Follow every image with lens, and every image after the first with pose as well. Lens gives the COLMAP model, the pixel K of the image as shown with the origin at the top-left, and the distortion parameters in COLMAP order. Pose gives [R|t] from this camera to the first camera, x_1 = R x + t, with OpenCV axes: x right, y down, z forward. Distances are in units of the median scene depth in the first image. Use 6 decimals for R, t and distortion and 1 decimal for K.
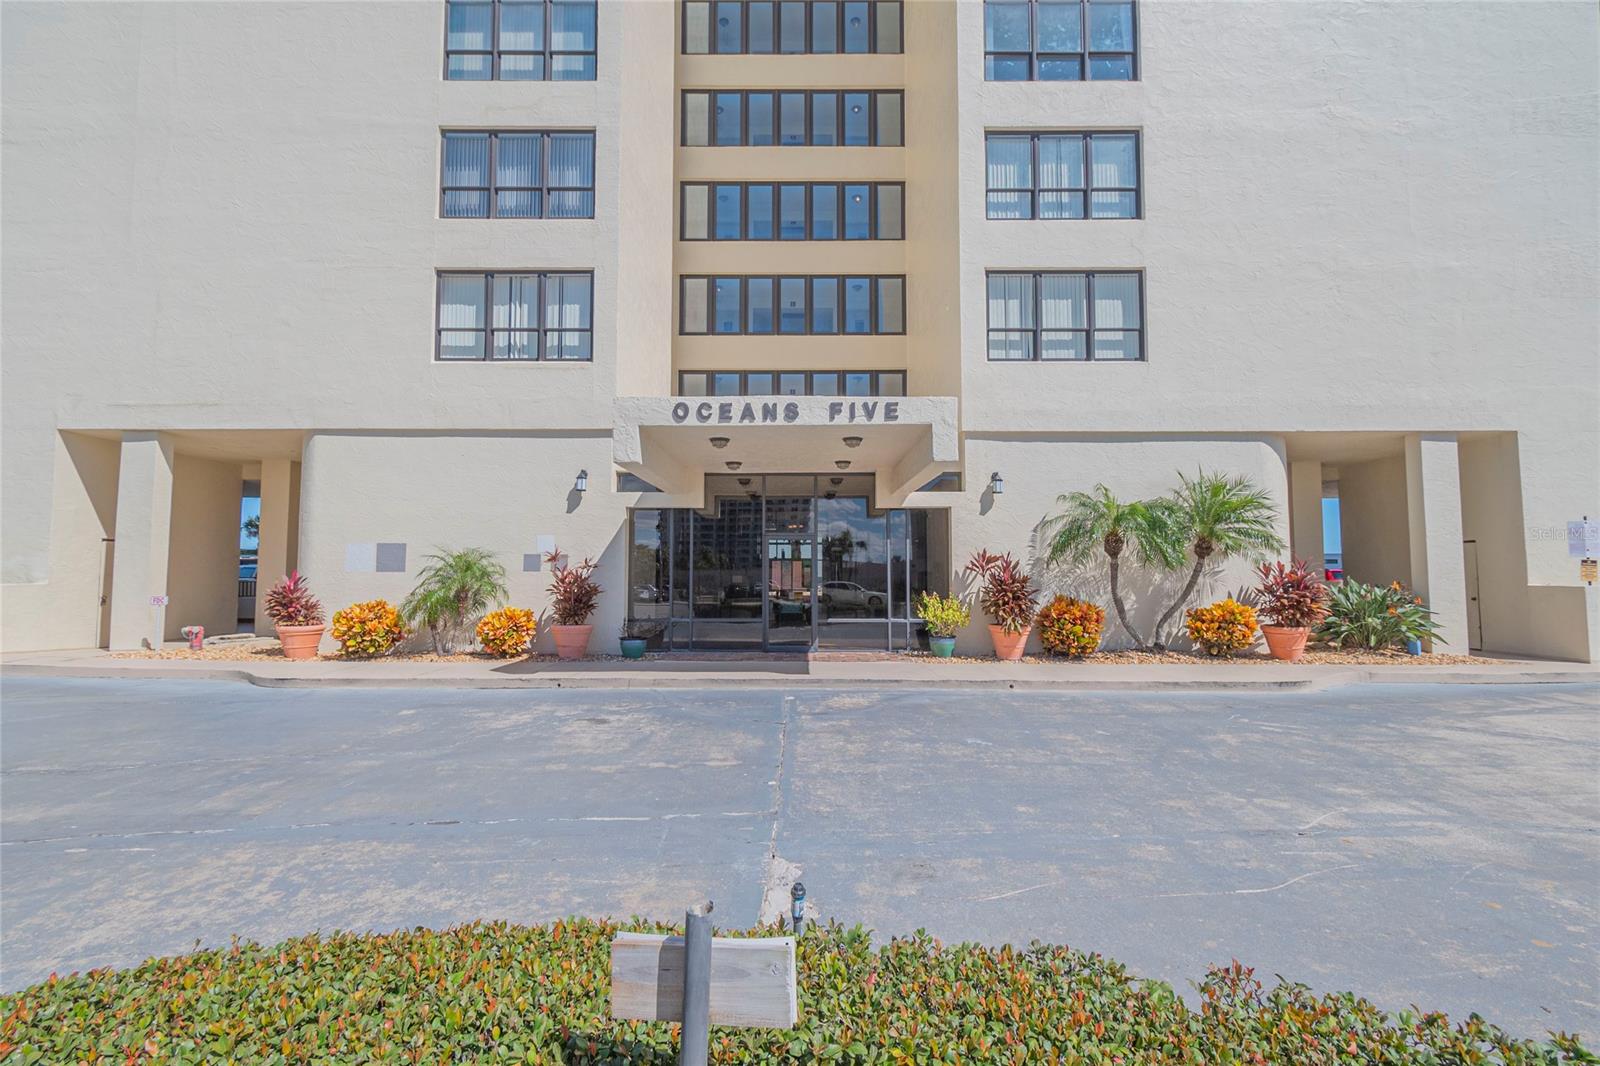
lens RADIAL K [[710.4, 0, 778.7], [0, 710.4, 533.7], [0, 0, 1]] dist [0.007307, -0.002167]
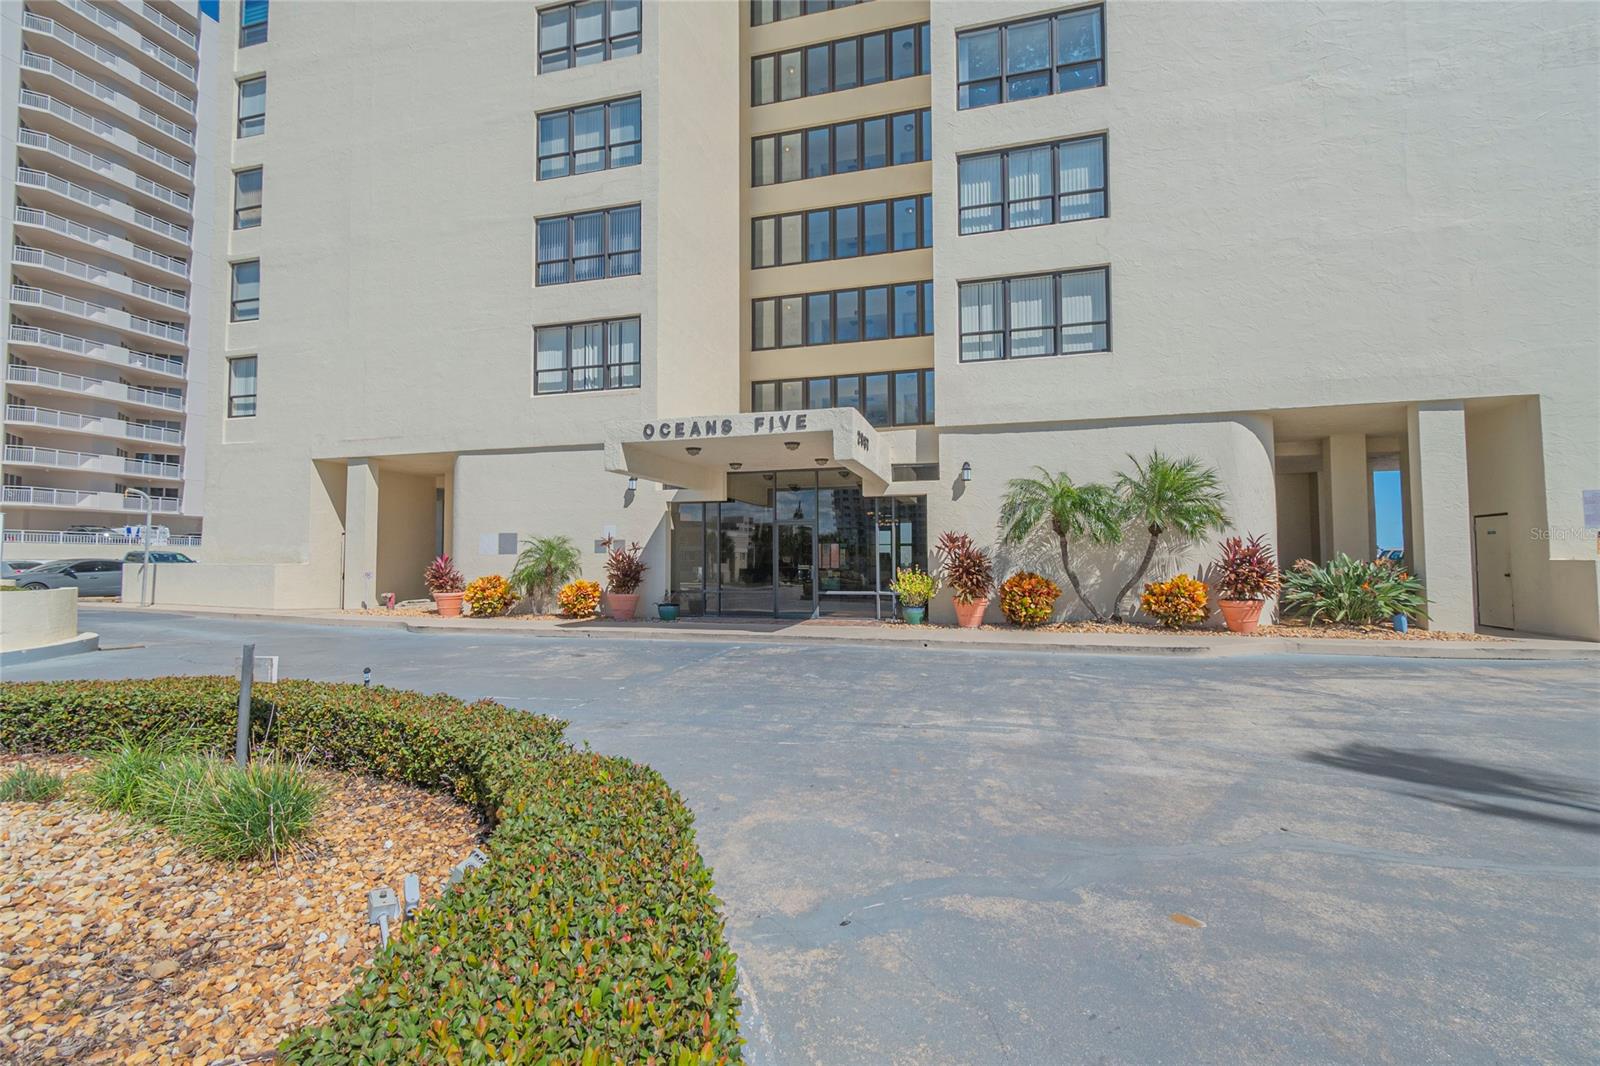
lens RADIAL K [[710.4, 0, 803.2], [0, 710.4, 533.7], [0, 0, 1]] dist [0.007307, -0.002167]
pose [[0.964395, -0.014768, -0.264054, 0.346776], [0.019240, 0.999712, 0.014358, 0.005787], [0.263766, -0.018927, 0.964401, -0.152336]]
